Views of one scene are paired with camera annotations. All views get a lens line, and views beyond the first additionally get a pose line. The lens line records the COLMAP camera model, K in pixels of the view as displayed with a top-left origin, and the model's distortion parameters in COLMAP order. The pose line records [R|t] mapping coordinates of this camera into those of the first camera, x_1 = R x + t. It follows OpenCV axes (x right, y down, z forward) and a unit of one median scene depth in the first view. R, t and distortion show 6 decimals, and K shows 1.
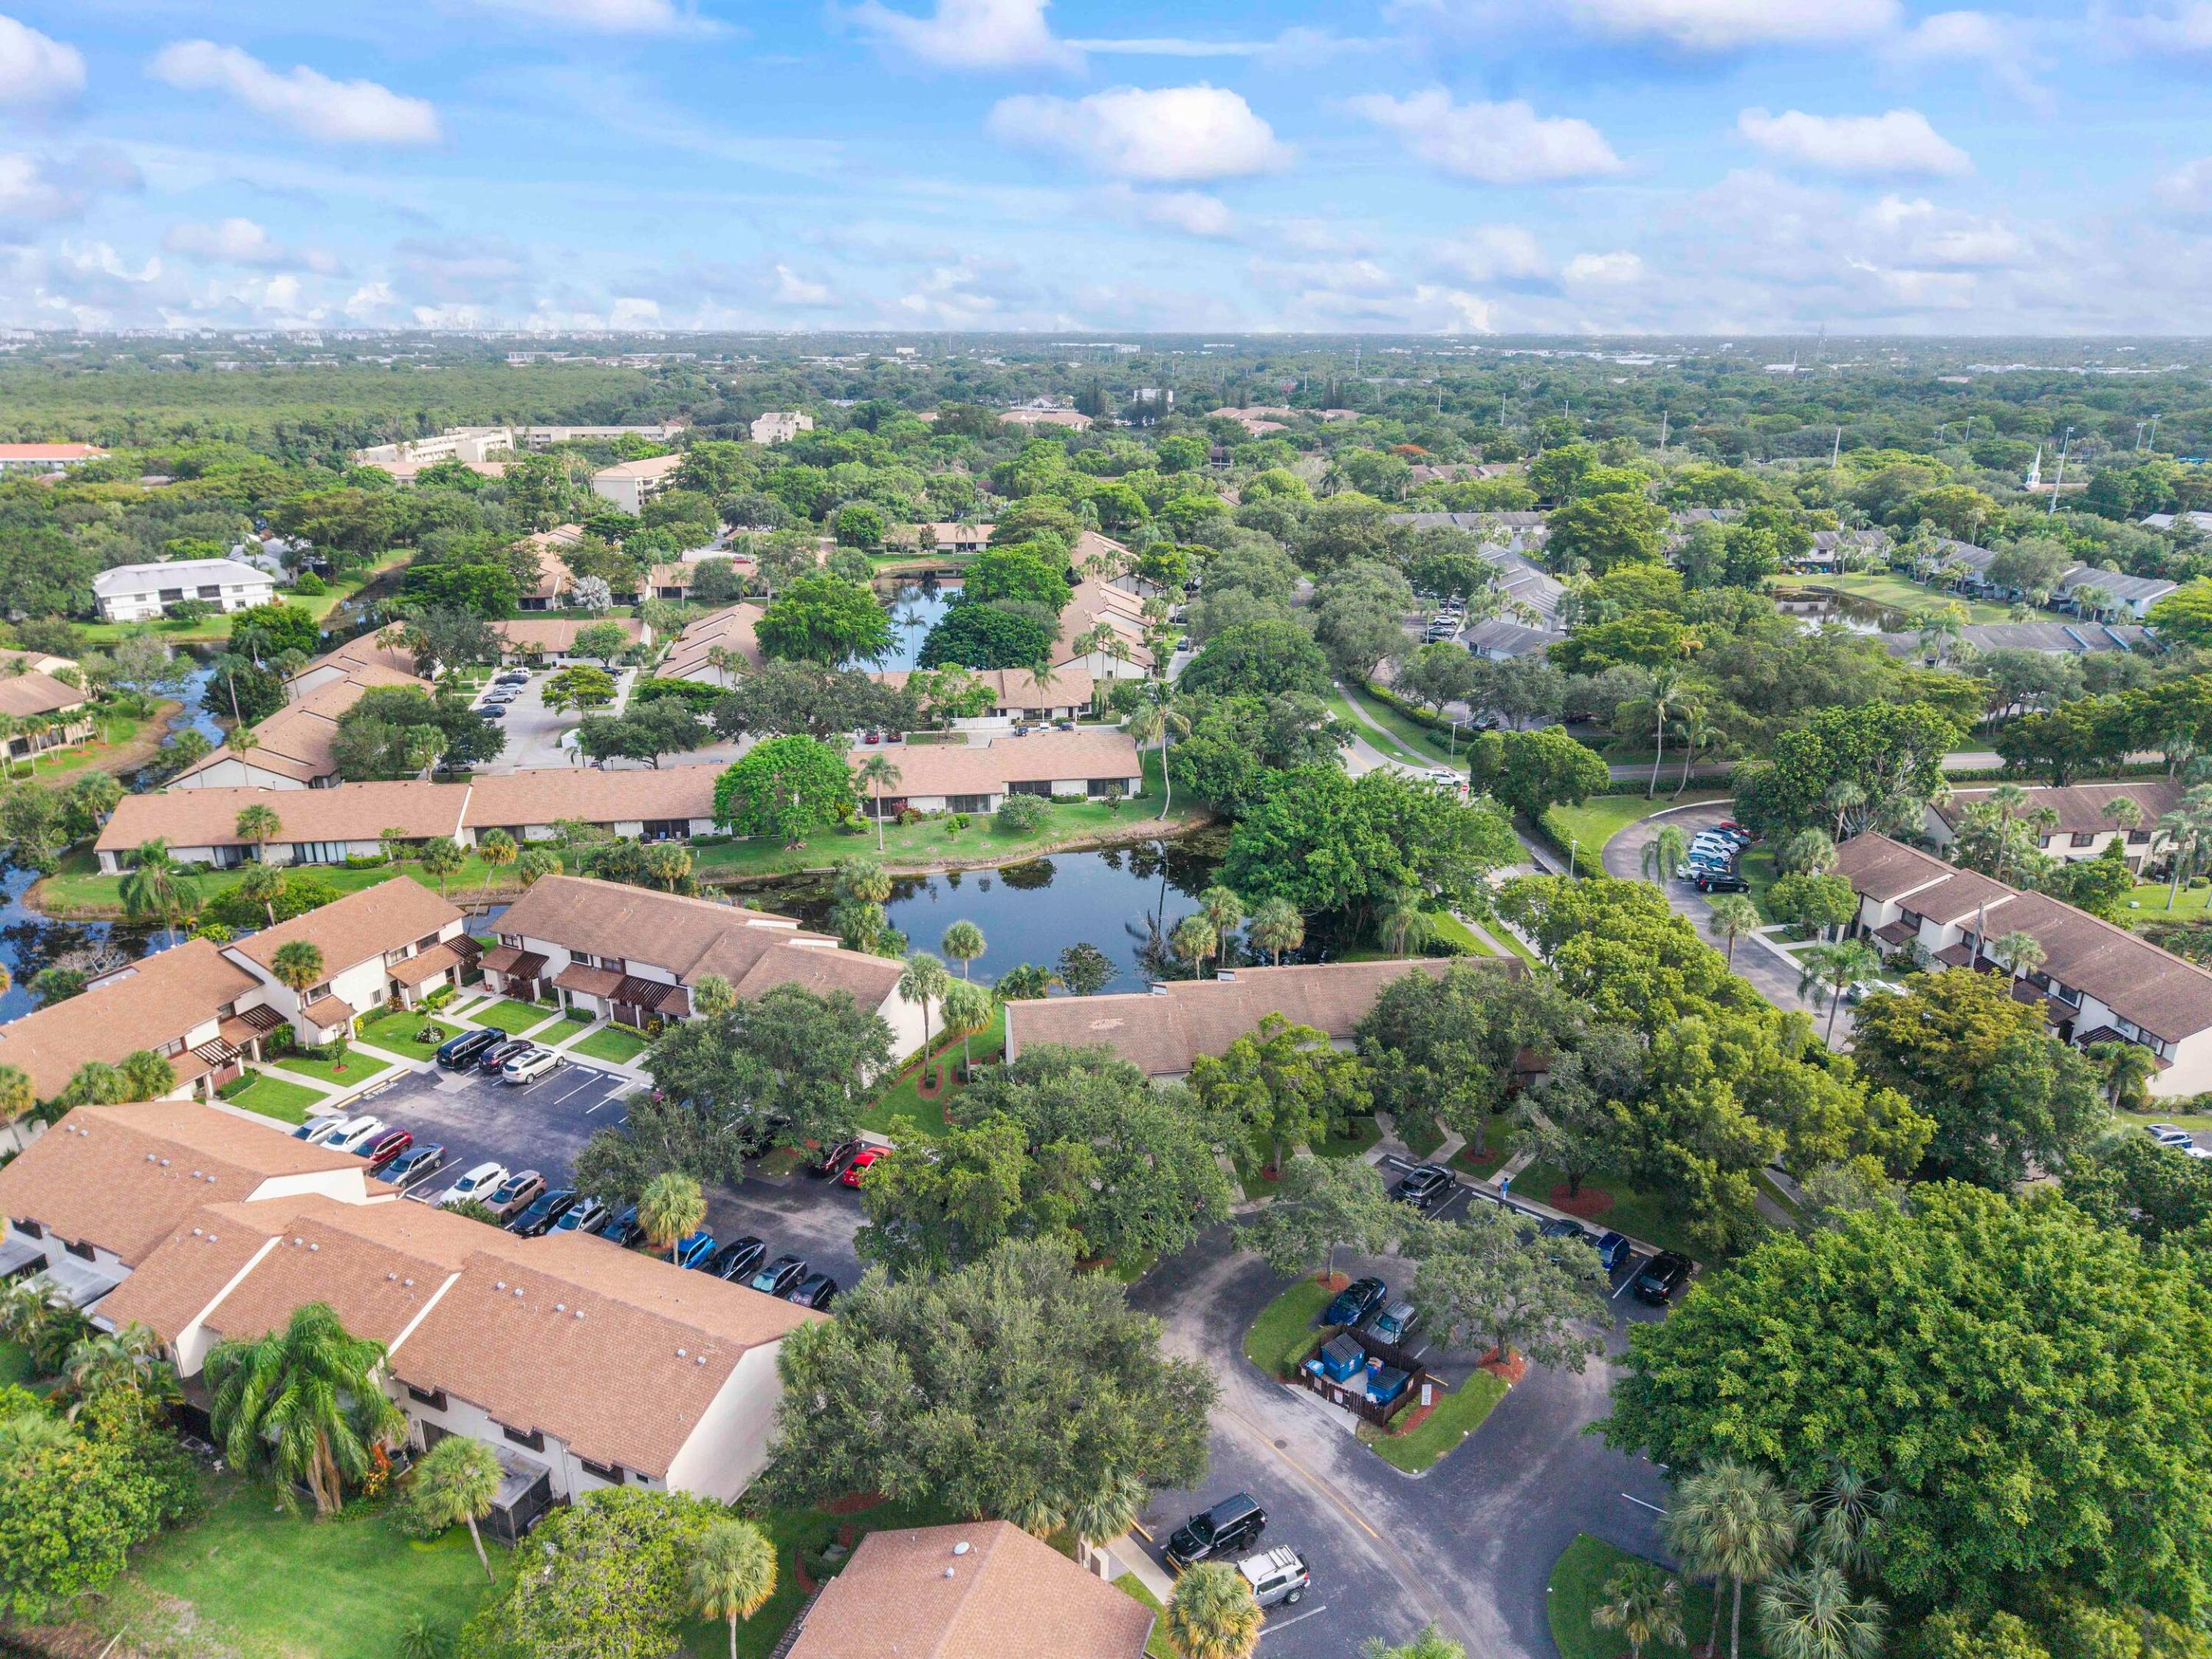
lens RADIAL K [[1503.6, 0, 1106.0], [0, 1503.6, 829.5], [0, 0, 1]] dist [0.019270, -0.009611]
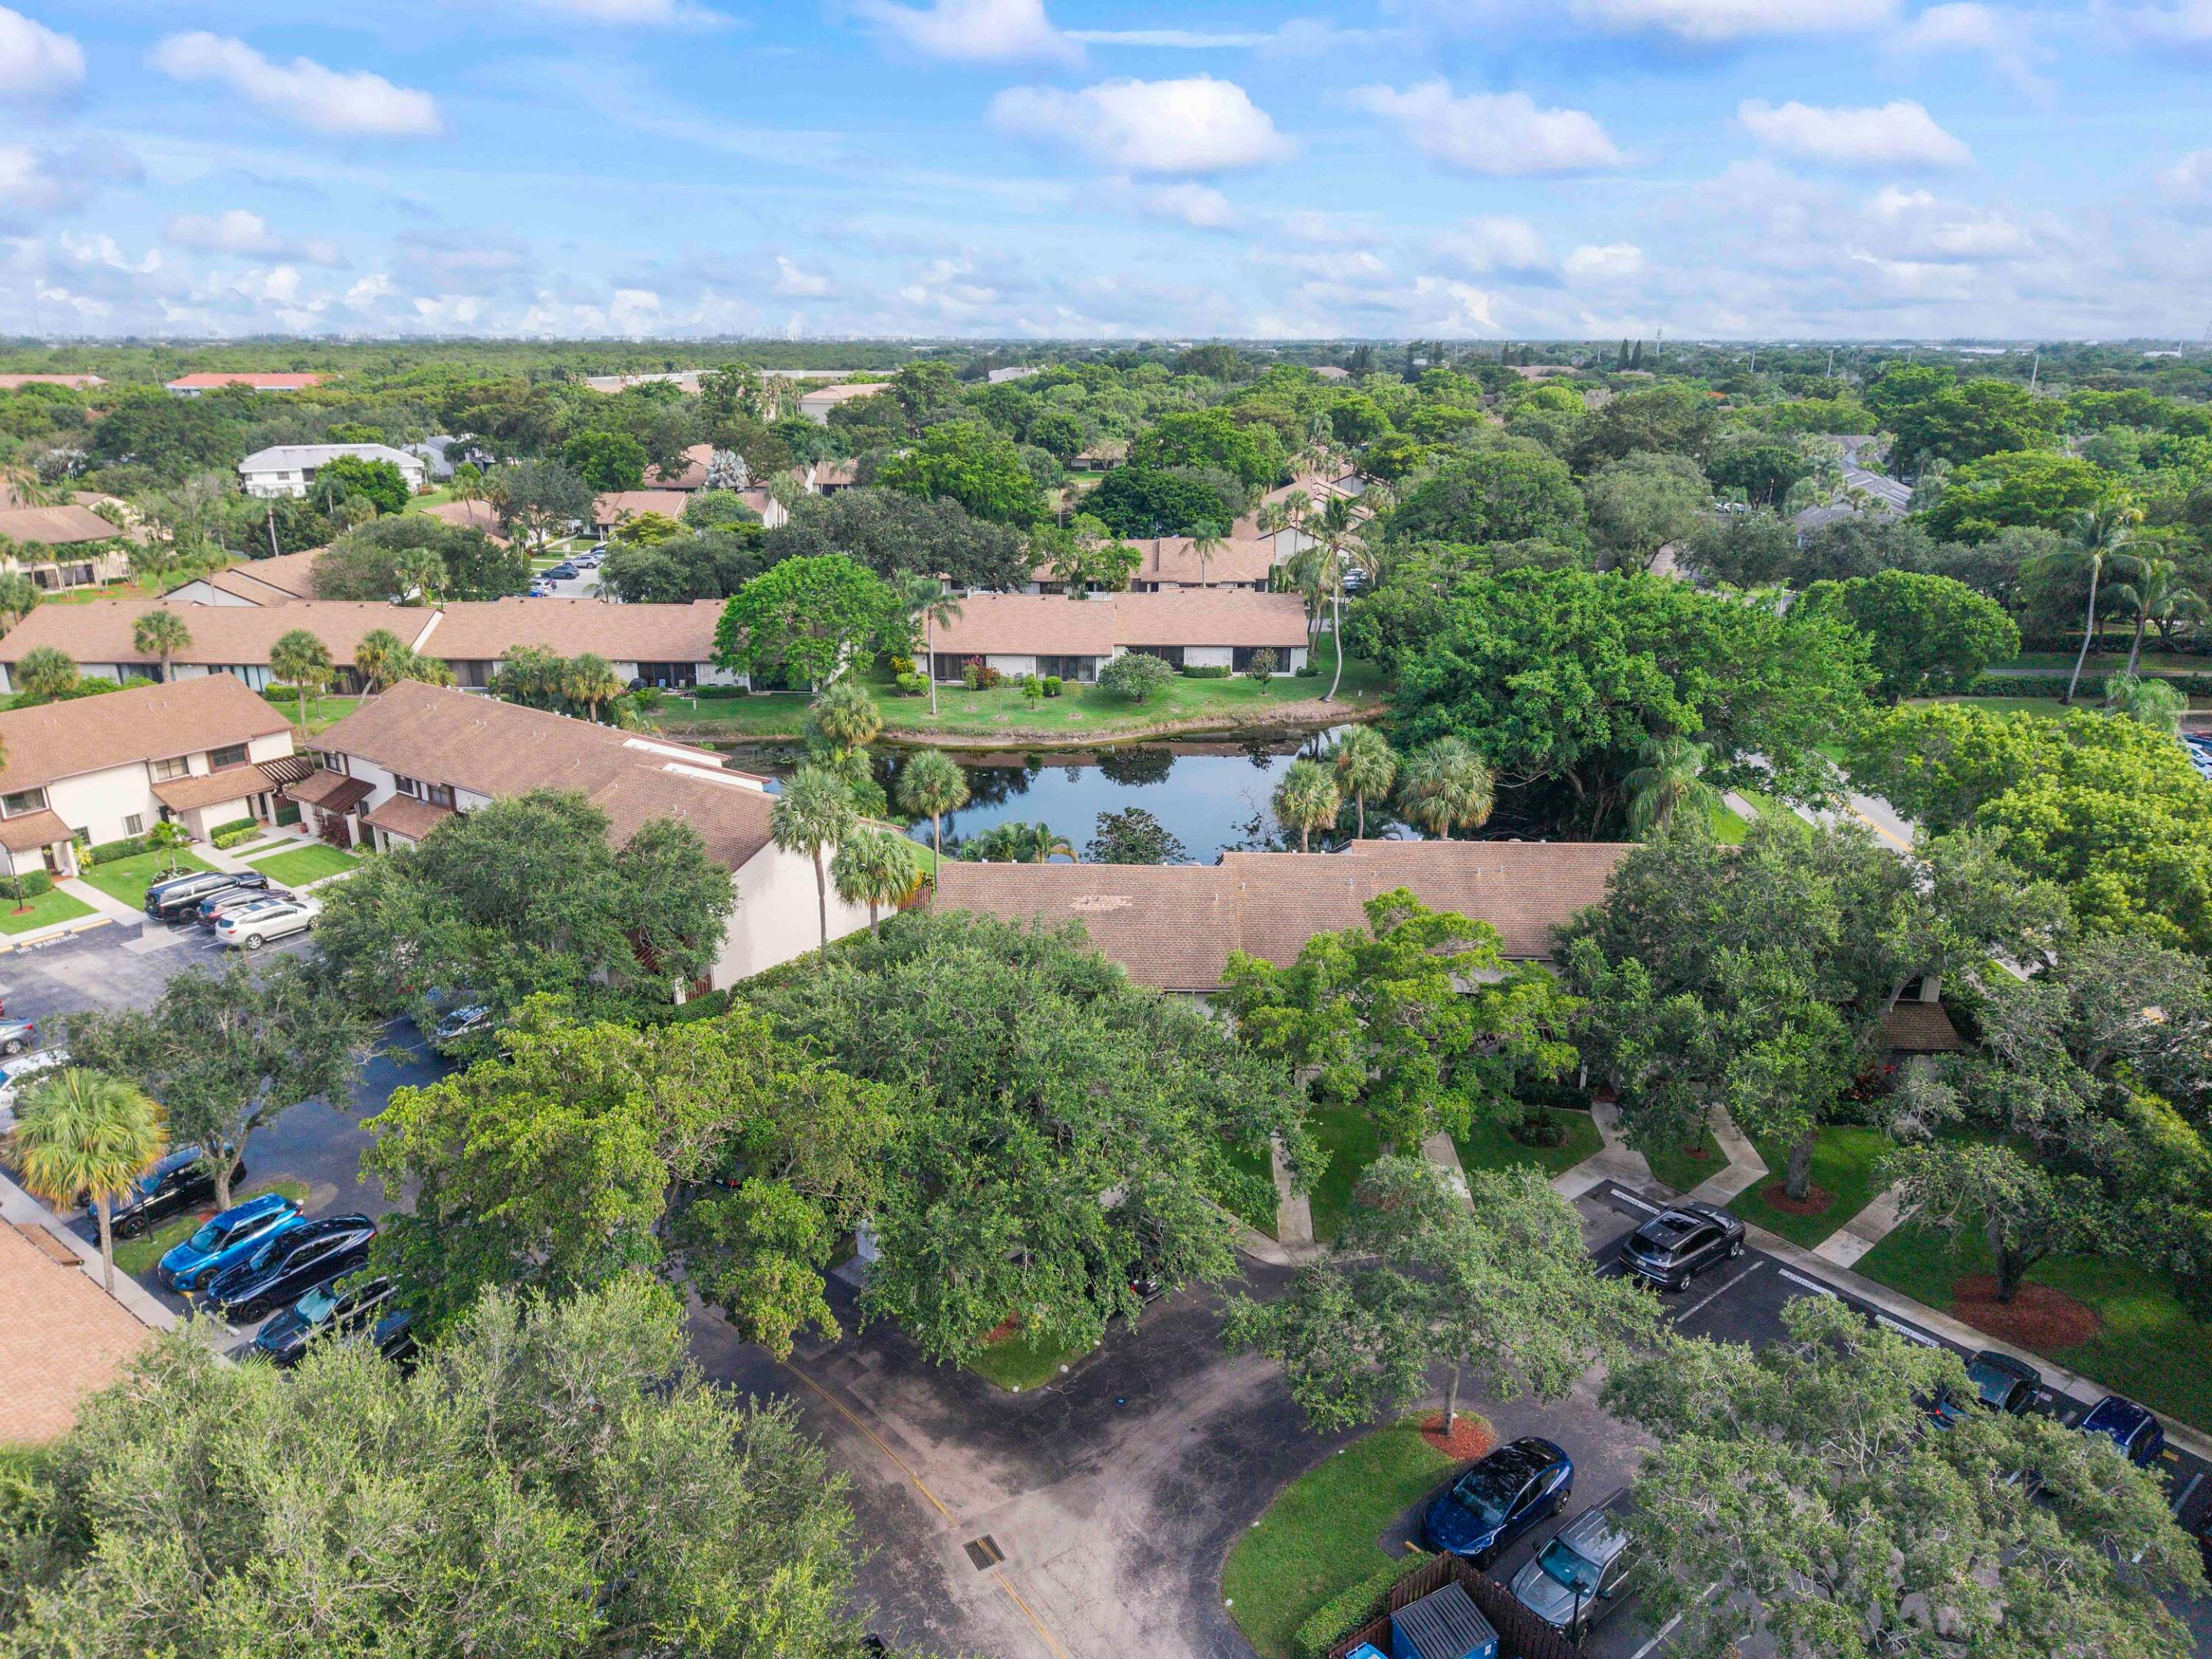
lens RADIAL K [[1503.6, 0, 1106.0], [0, 1503.6, 829.5], [0, 0, 1]] dist [0.019270, -0.009611]
pose [[0.983806, 0.055137, -0.170547, 0.061495], [-0.056125, 0.998423, -0.000977, 0.065731], [0.170225, 0.010533, 0.985349, 0.284215]]
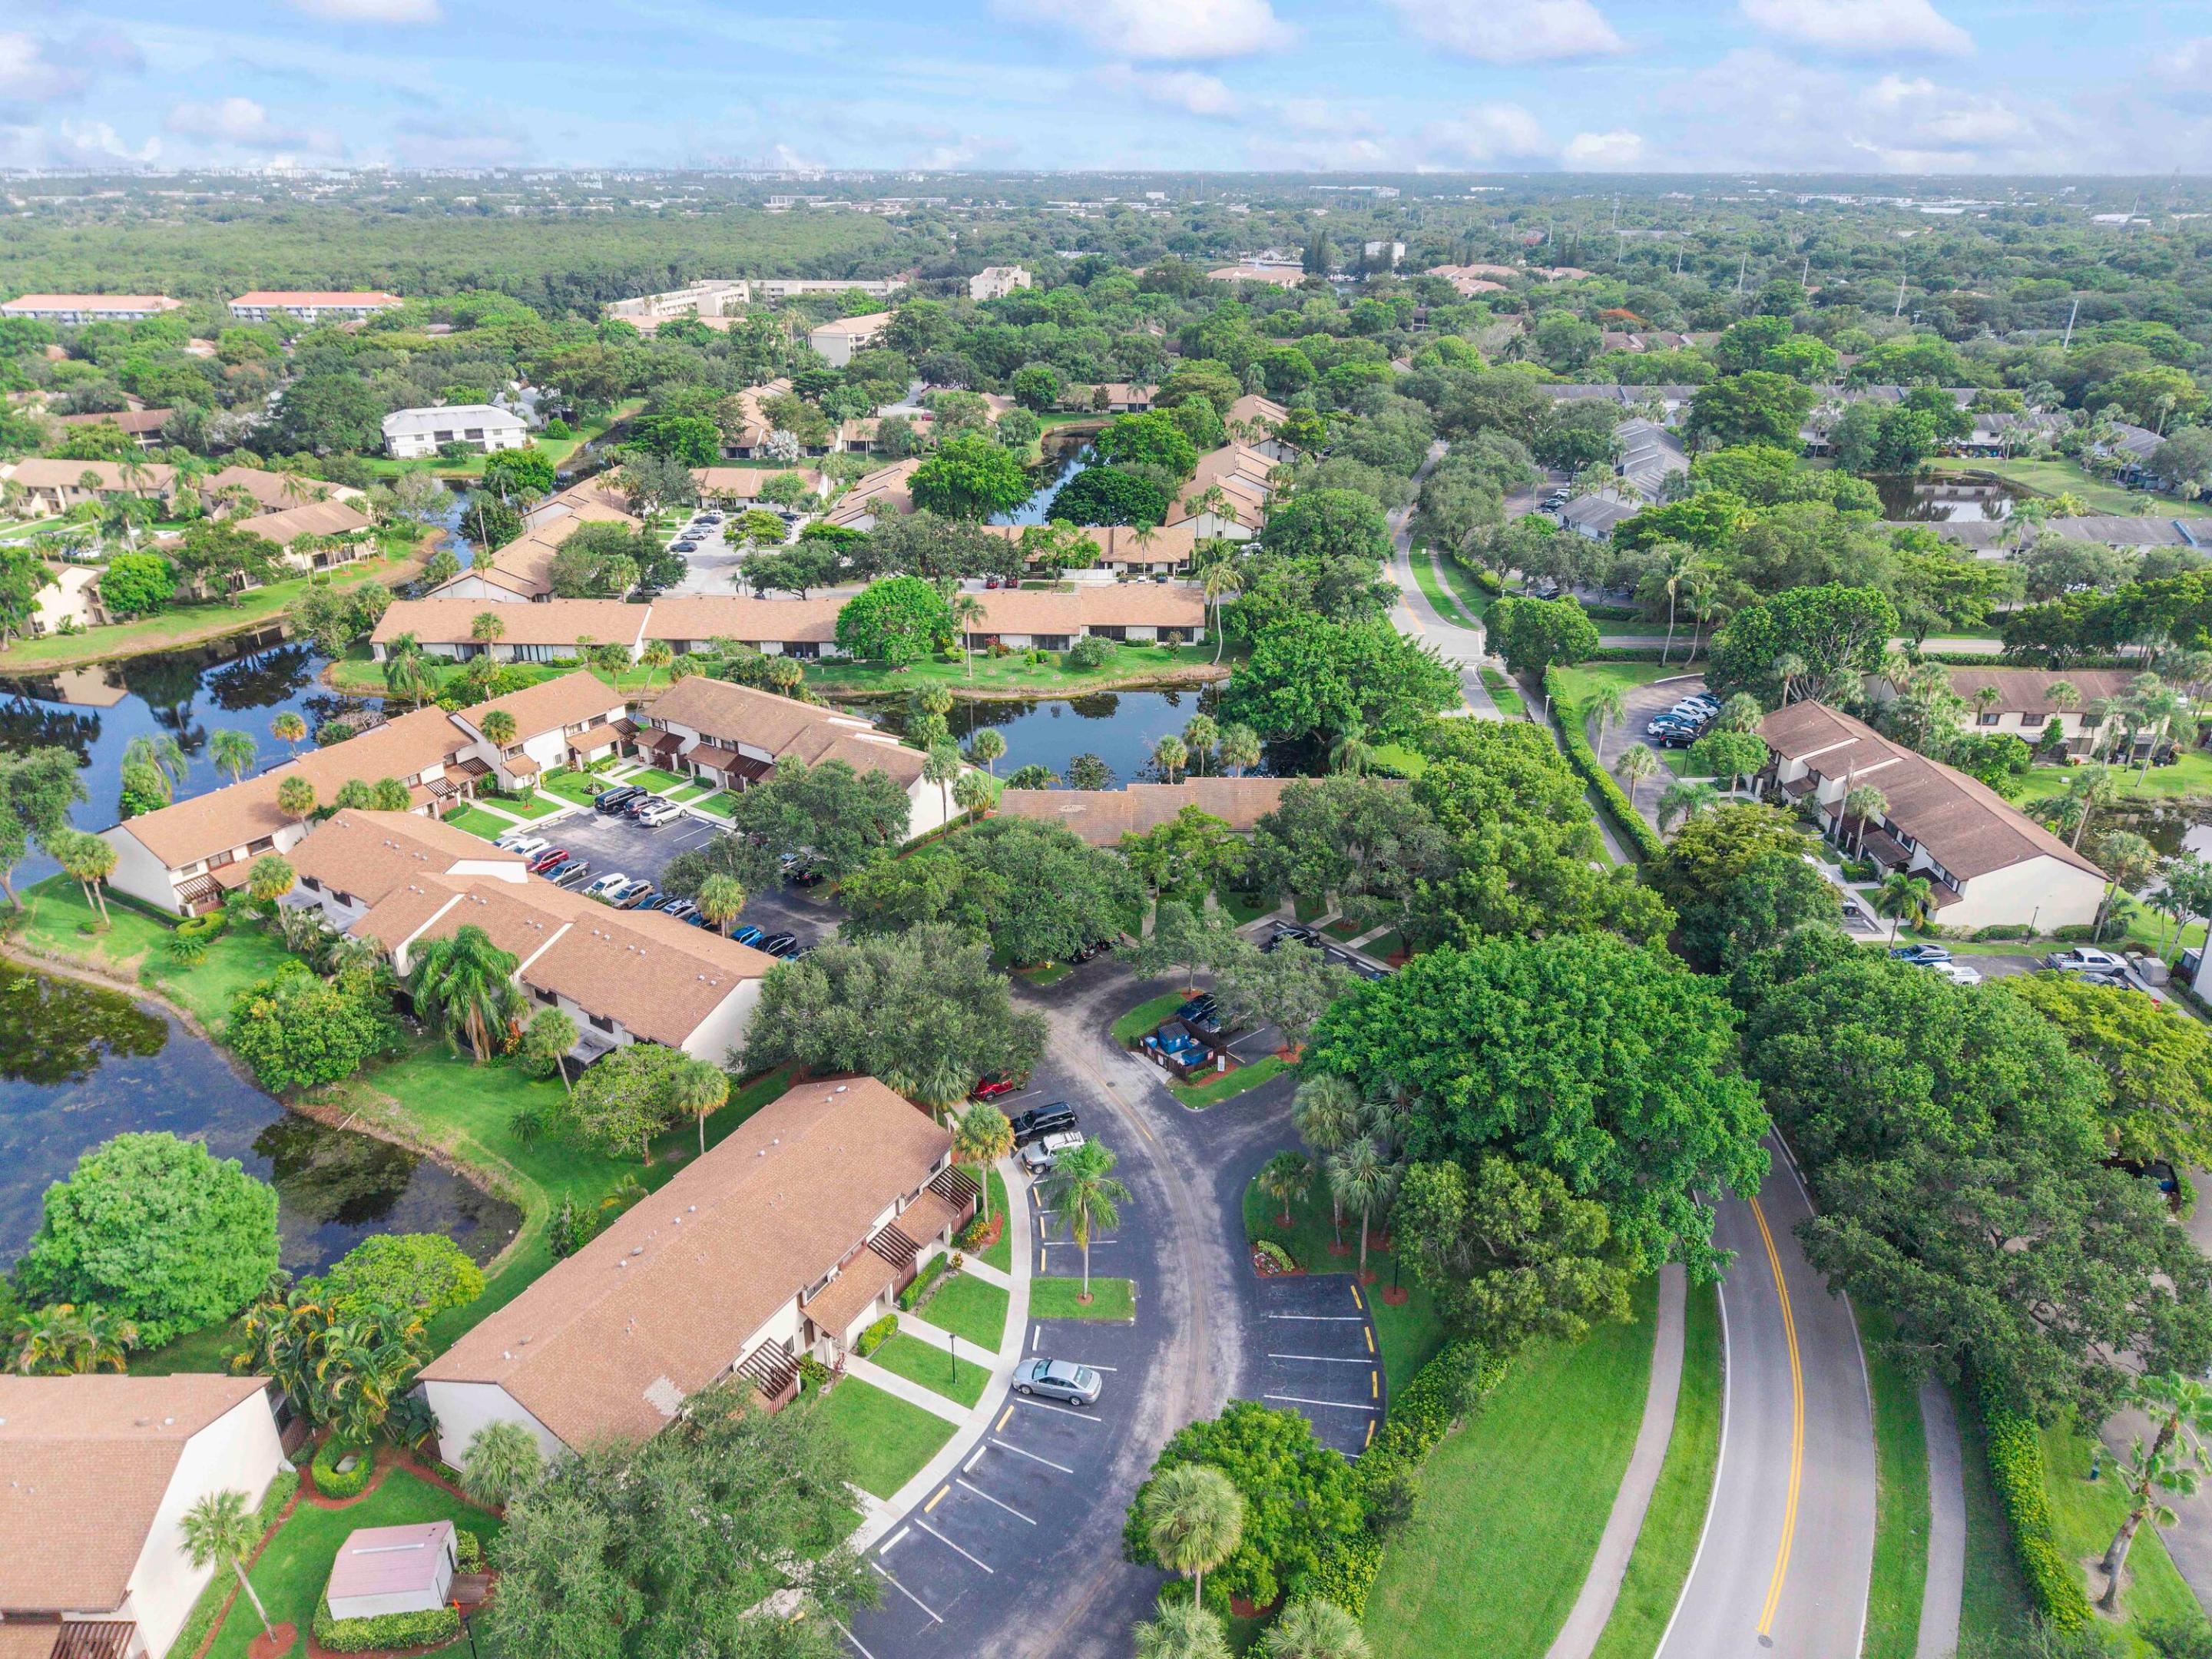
lens RADIAL K [[1501.6, 0, 1106.0], [0, 1501.6, 829.5], [0, 0, 1]] dist [0.040011, -0.037228]
pose [[0.986710, 0.066464, -0.148279, 0.141695], [-0.052552, 0.994008, 0.095847, 0.014801], [0.153761, -0.086781, 0.984290, -0.173509]]
